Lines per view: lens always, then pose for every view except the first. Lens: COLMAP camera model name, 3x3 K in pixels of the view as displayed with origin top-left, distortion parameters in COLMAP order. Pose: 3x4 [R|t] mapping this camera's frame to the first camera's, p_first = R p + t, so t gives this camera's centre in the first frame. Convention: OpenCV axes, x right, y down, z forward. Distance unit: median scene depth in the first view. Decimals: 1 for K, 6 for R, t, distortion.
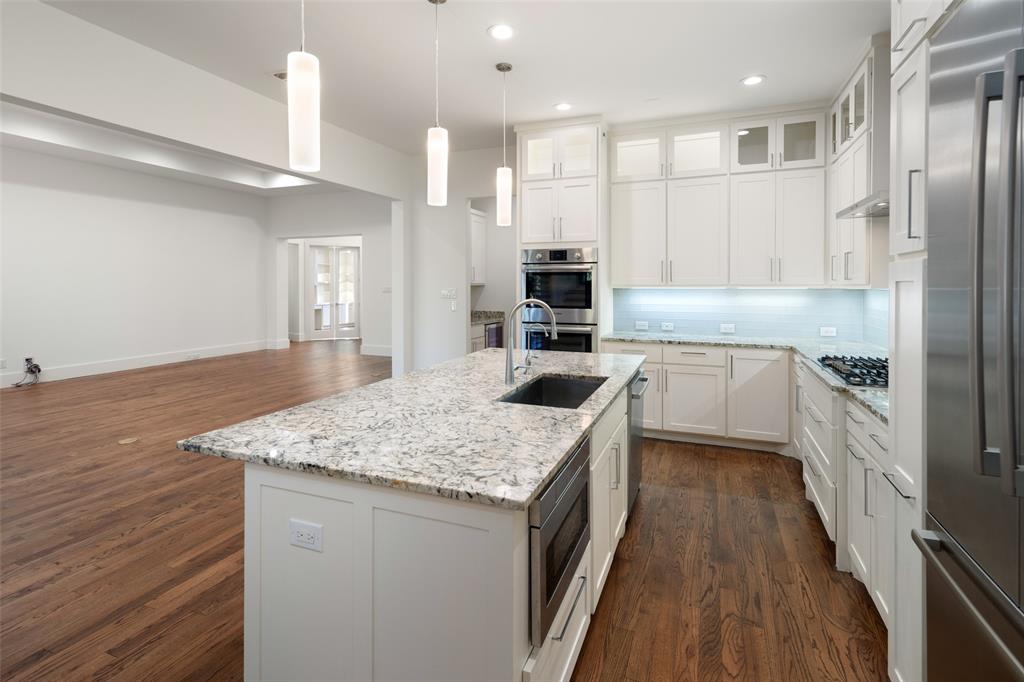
lens RADIAL K [[502.6, 0, 521.5], [0, 502.6, 283.7], [0, 0, 1]] dist [0.015512, -0.004927]
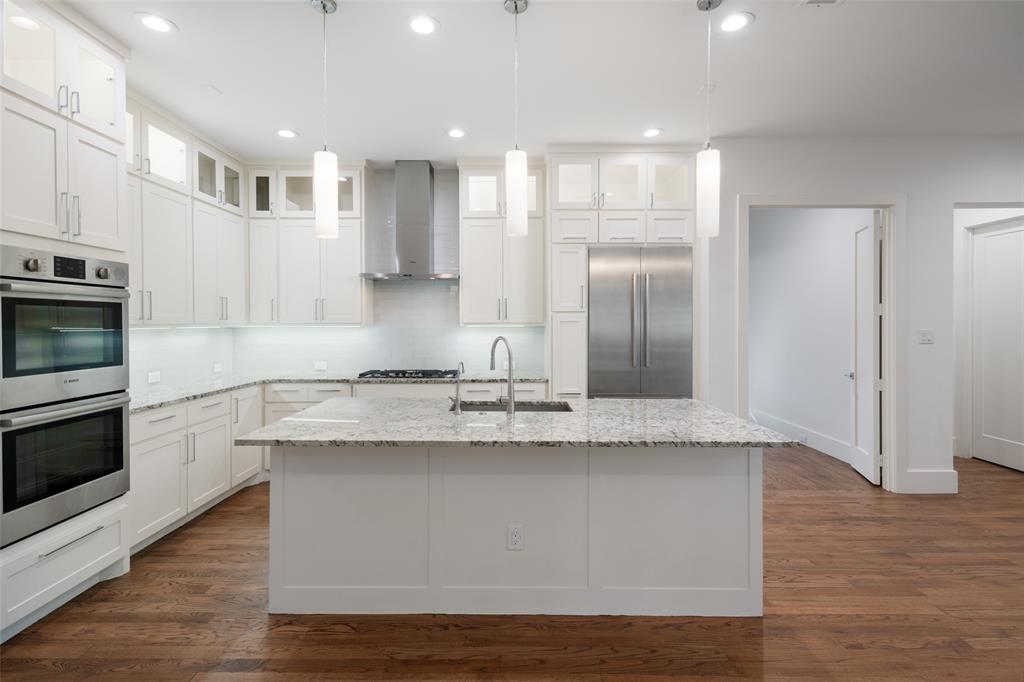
lens RADIAL K [[502.6, 0, 499.3], [0, 502.6, 326.7], [0, 0, 1]] dist [0.015512, -0.004927]
pose [[-0.359379, -0.008826, 0.933150, -0.564373], [0.001814, 0.999947, 0.010156, -0.000708], [-0.933190, 0.005343, -0.359344, 0.765540]]
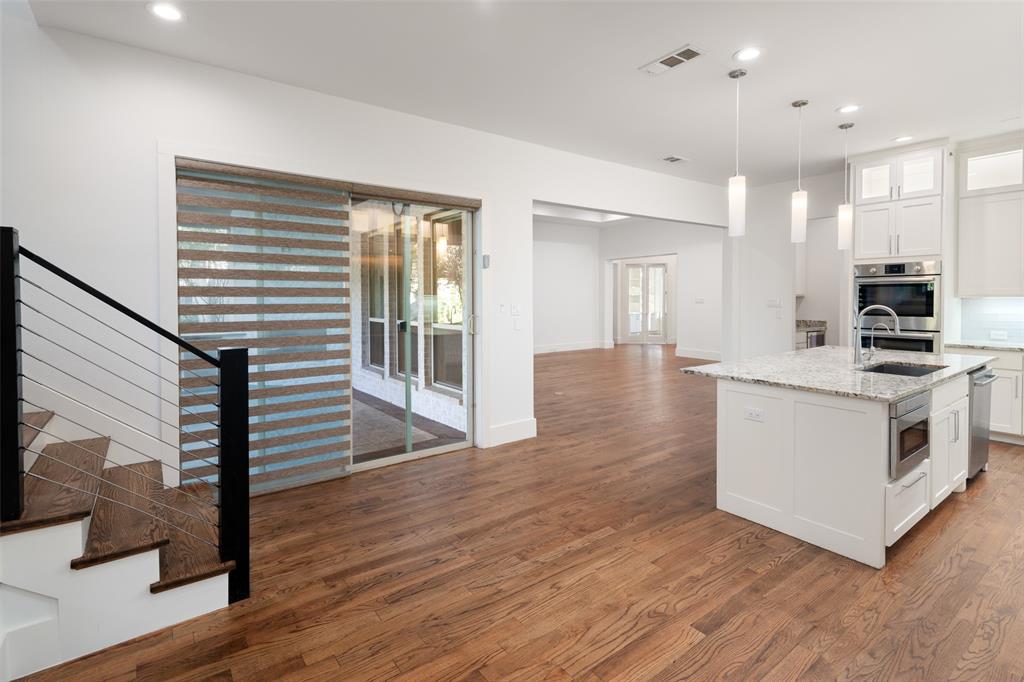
lens RADIAL K [[502.6, 0, 504.1], [0, 502.6, 309.2], [0, 0, 1]] dist [0.015512, -0.004927]
pose [[0.844291, 0.006016, -0.535851, -0.056837], [0.007828, 0.999692, 0.023557, -0.000021], [0.535828, -0.024083, 0.843984, -0.422035]]
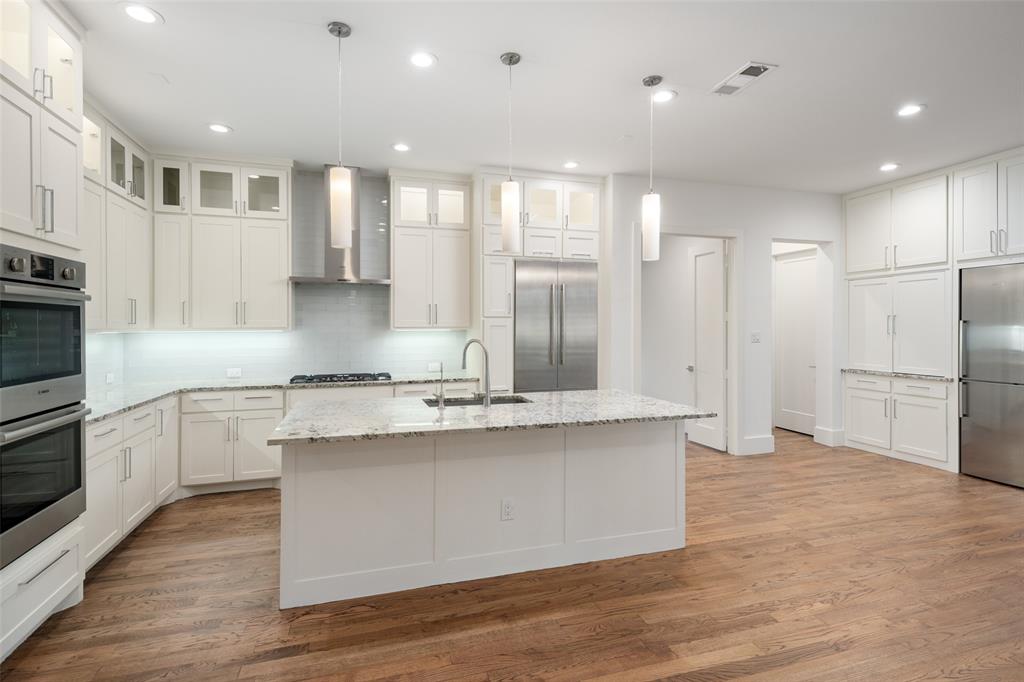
lens RADIAL K [[502.6, 0, 506.9], [0, 502.6, 331.6], [0, 0, 1]] dist [0.015512, -0.004927]
pose [[-0.624452, -0.008820, 0.781013, -0.563113], [0.002116, 0.999913, 0.012984, -0.002022], [-0.781060, 0.009760, -0.624379, 0.944291]]
